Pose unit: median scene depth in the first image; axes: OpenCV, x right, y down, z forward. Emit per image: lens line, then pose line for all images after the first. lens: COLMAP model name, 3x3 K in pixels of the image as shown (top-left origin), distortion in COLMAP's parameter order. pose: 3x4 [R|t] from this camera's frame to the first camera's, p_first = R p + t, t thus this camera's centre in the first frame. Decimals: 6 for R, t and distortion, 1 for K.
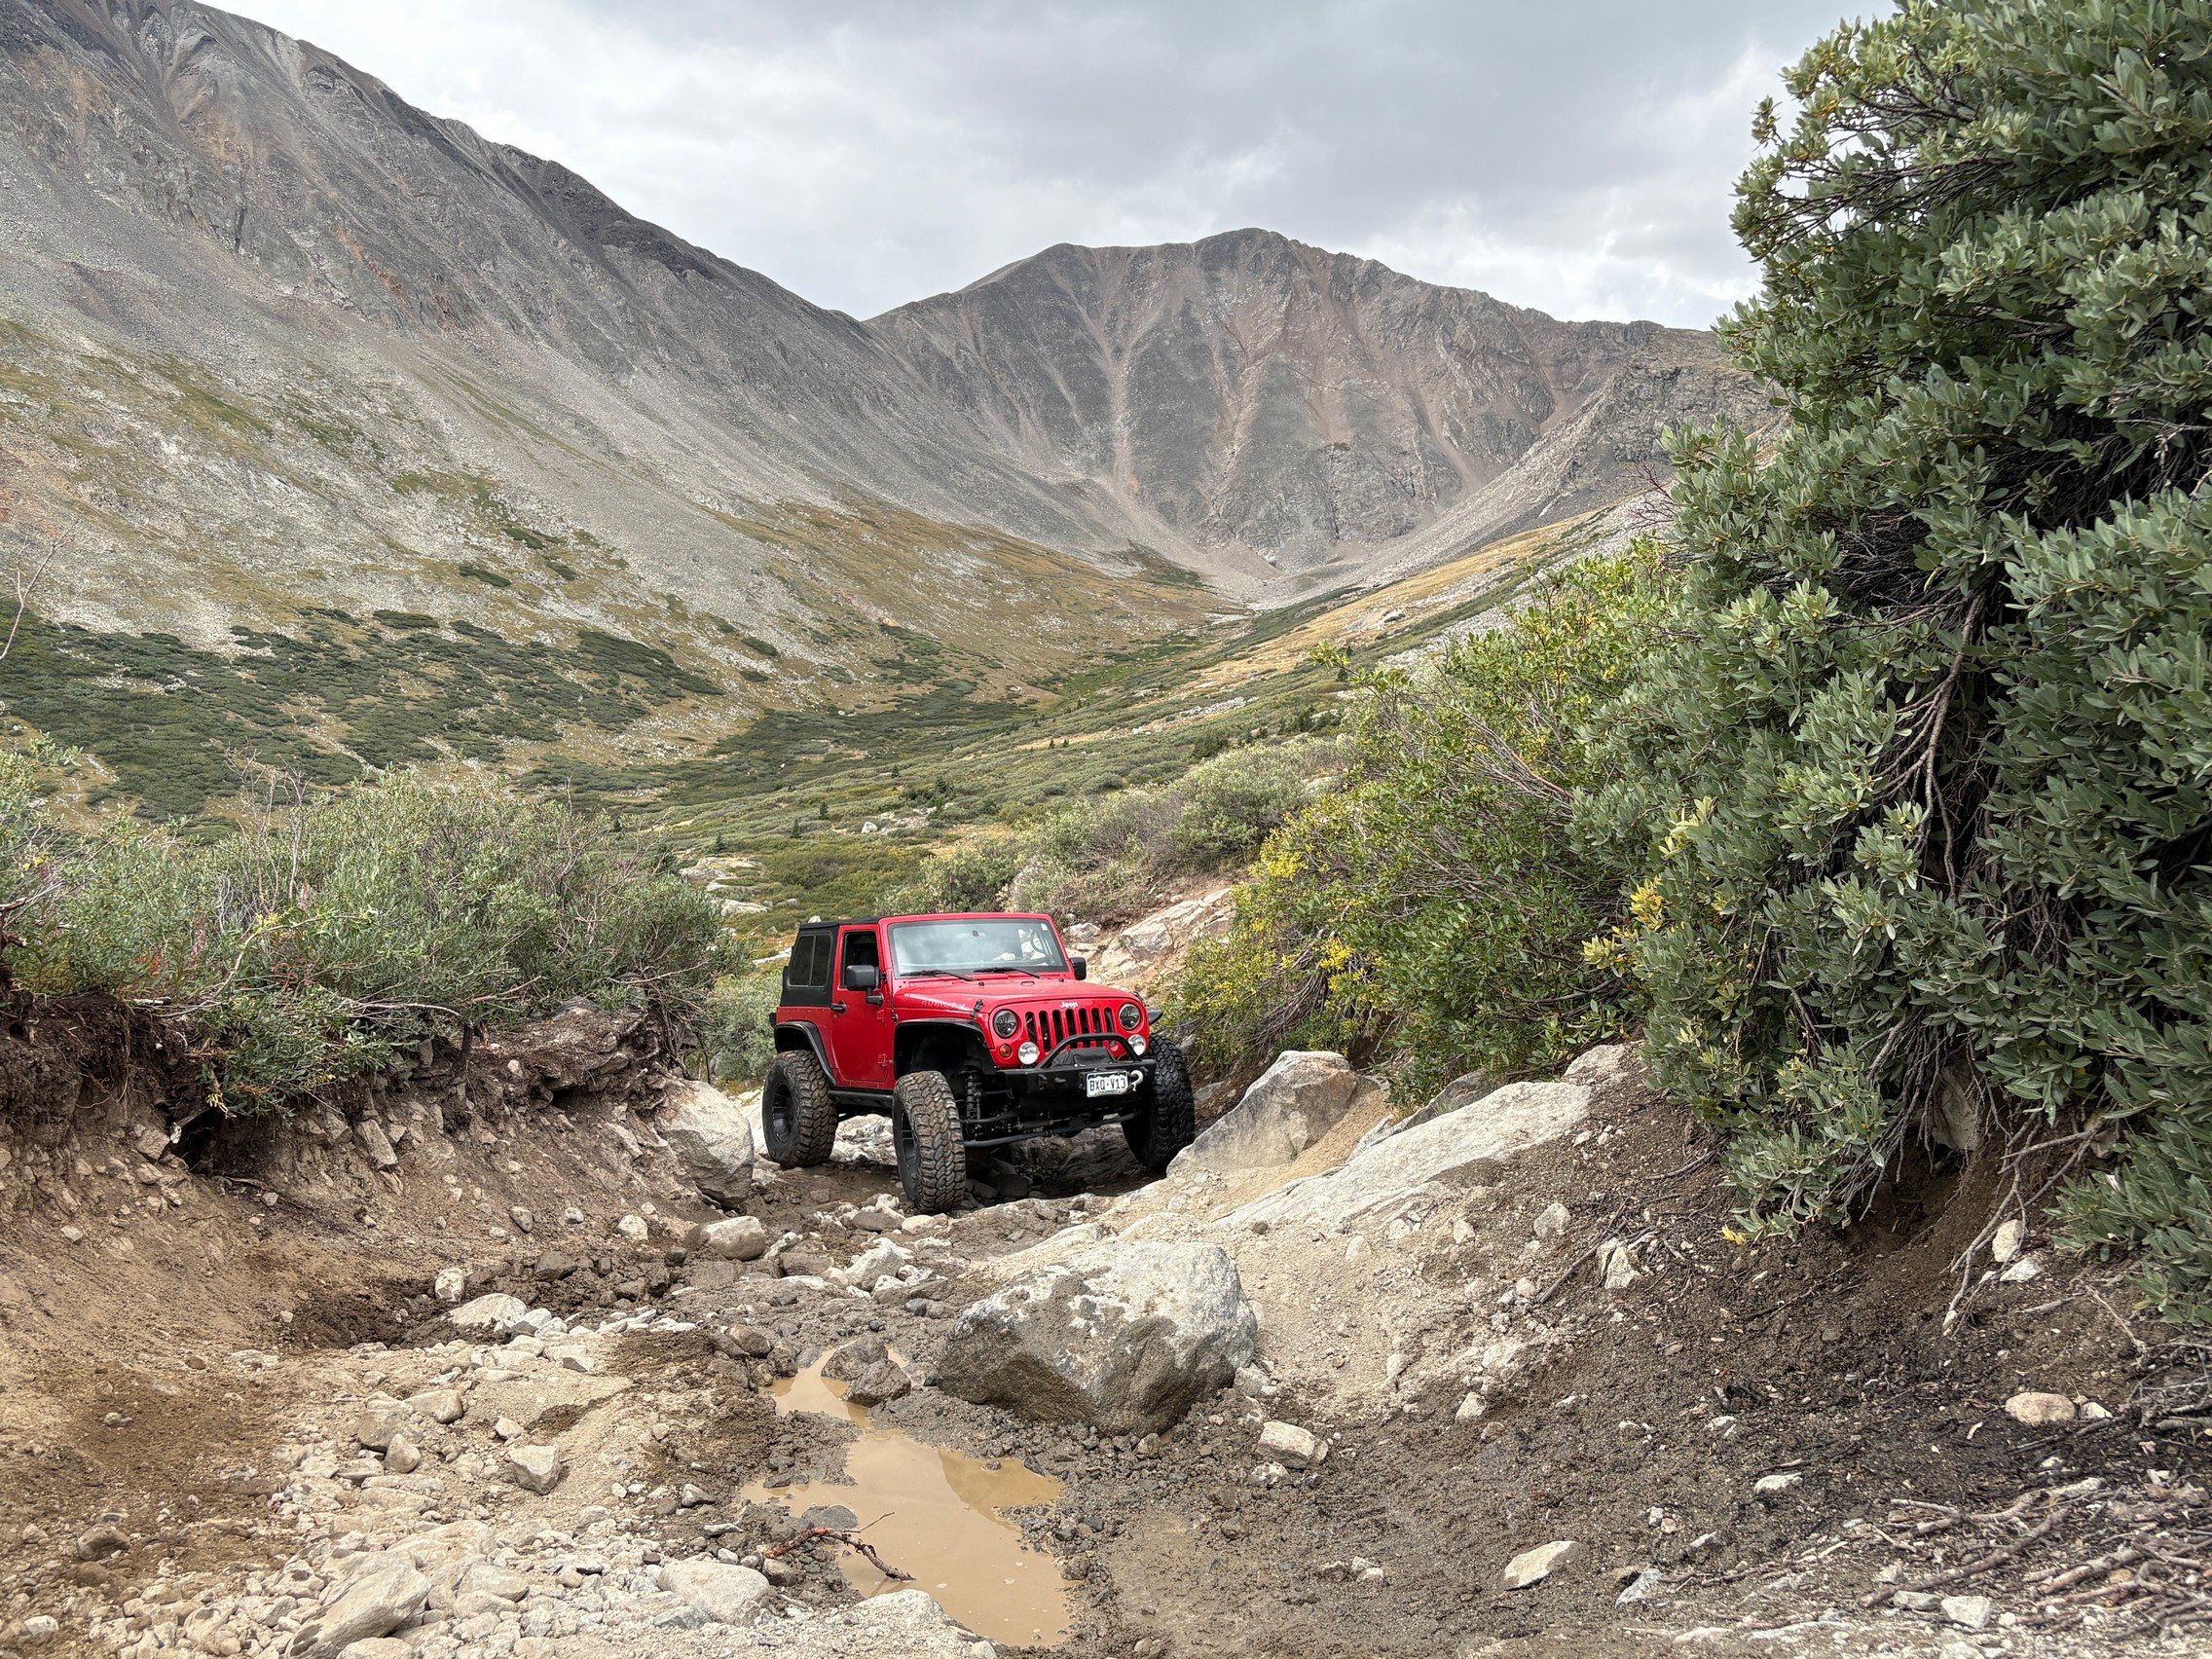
lens RADIAL K [[1965.9, 0, 1106.0], [0, 1965.9, 829.5], [0, 0, 1]] dist [0.033618, -0.016703]
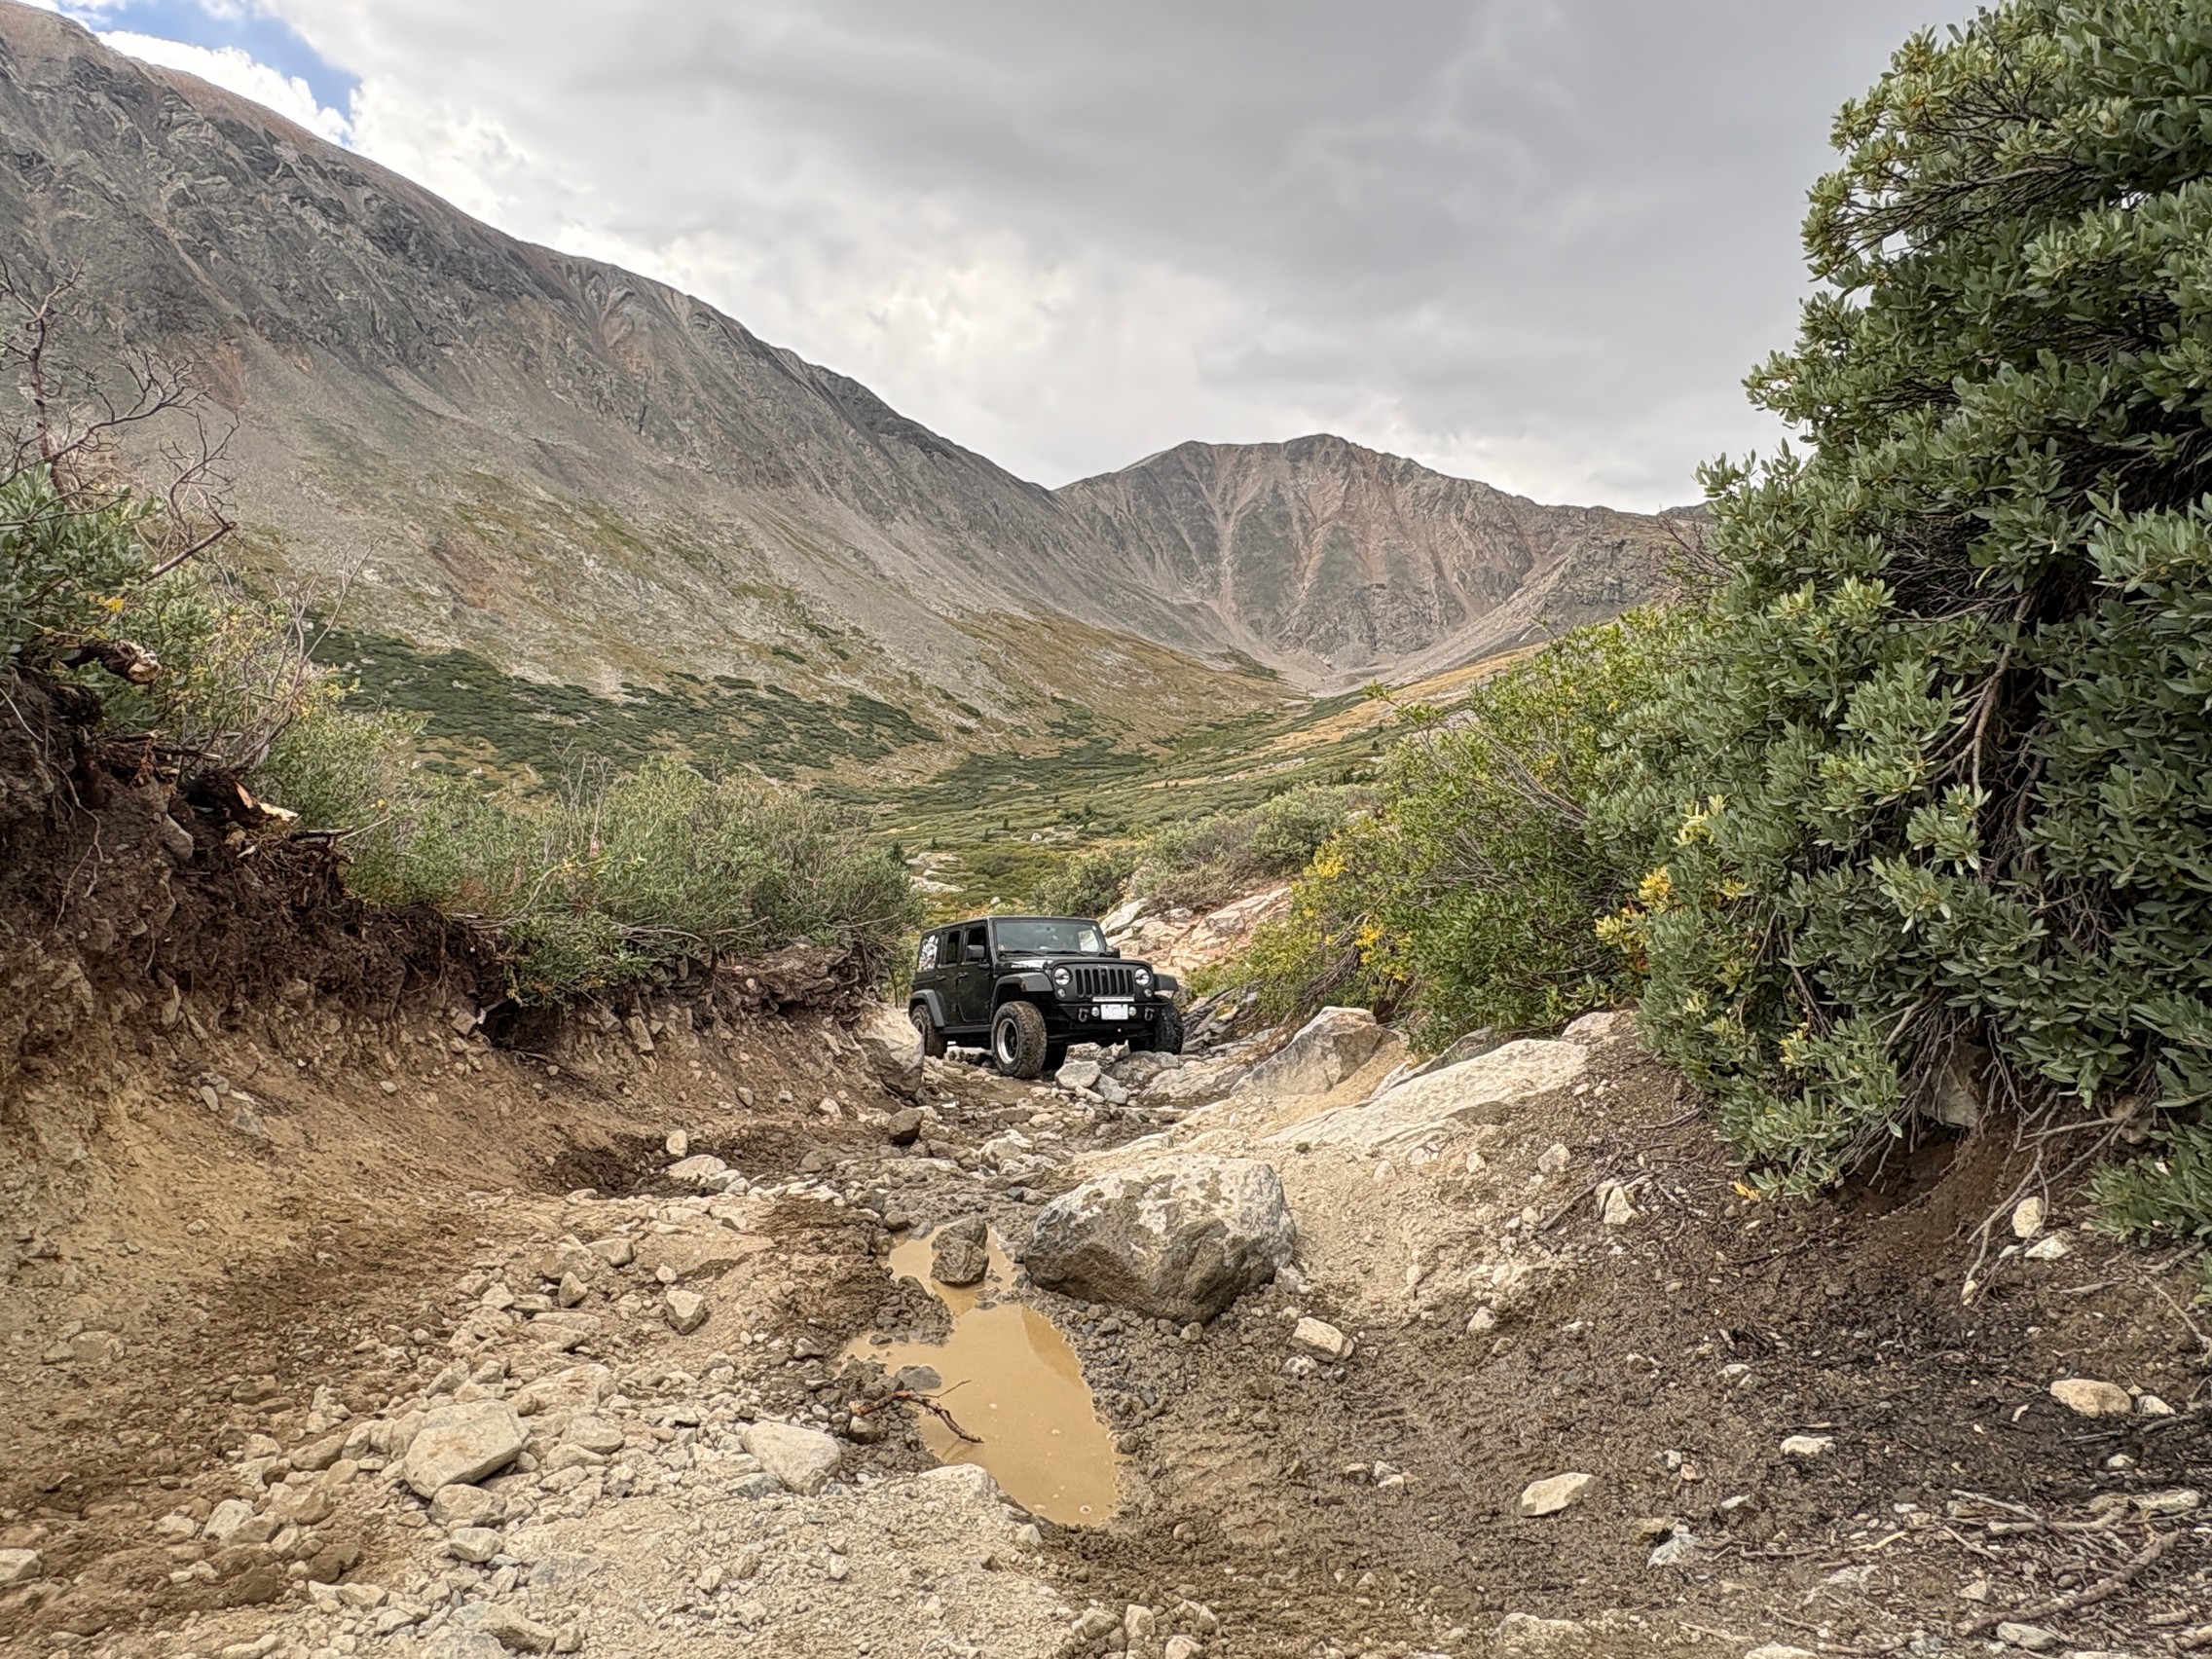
lens RADIAL K [[1325.0, 0, 1106.0], [0, 1325.0, 829.5], [0, 0, 1]] dist [-0.004044, 0.003670]
pose [[0.996034, 0.048168, -0.074807, 0.011157], [-0.049413, 0.998668, -0.014882, 0.029065], [0.073991, 0.018519, 0.997087, 0.200205]]
